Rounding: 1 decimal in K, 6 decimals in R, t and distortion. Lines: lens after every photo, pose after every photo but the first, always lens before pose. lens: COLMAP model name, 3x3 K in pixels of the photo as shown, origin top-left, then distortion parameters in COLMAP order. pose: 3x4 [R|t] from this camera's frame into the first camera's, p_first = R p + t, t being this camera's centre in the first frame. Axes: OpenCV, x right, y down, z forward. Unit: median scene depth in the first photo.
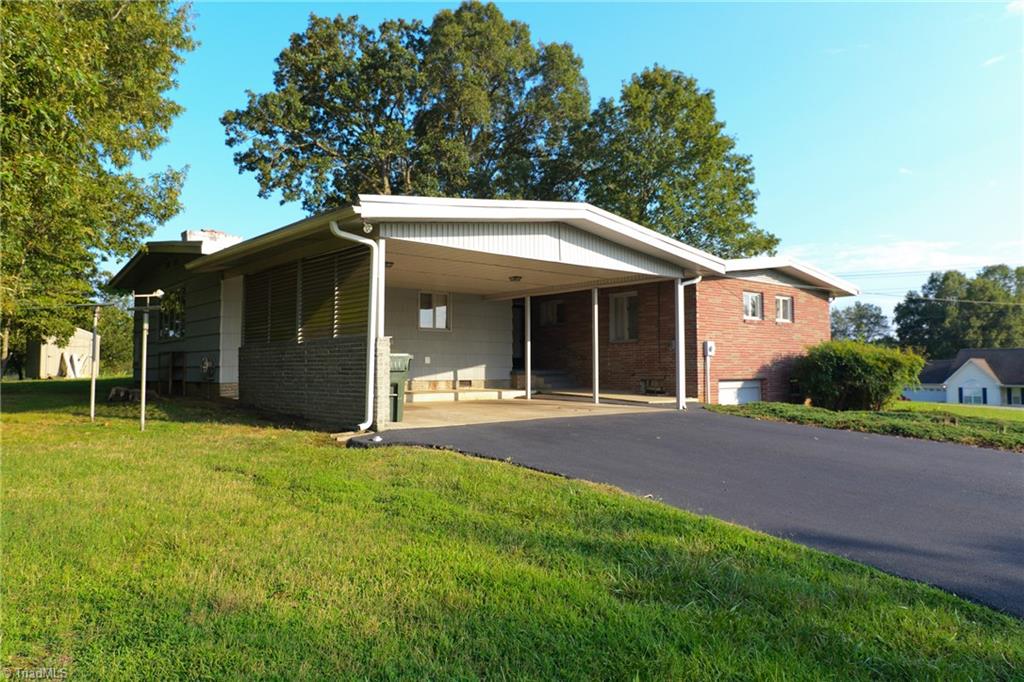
lens RADIAL K [[701.5, 0, 511.6], [0, 701.5, 340.6], [0, 0, 1]] dist [-0.000564, -0.000395]
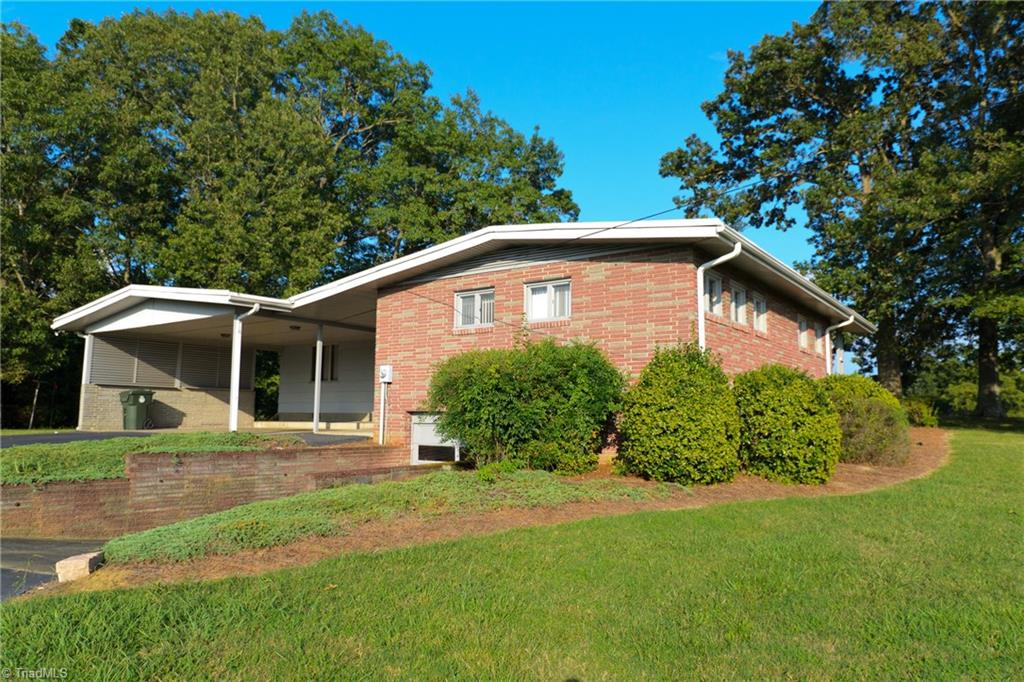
lens RADIAL K [[701.5, 0, 511.7], [0, 701.5, 339.1], [0, 0, 1]] dist [-0.000564, -0.000395]
pose [[0.233481, -0.094098, -0.967798, 1.139441], [0.033974, 0.995488, -0.088594, 0.049184], [0.971768, -0.012195, 0.235625, 0.957500]]
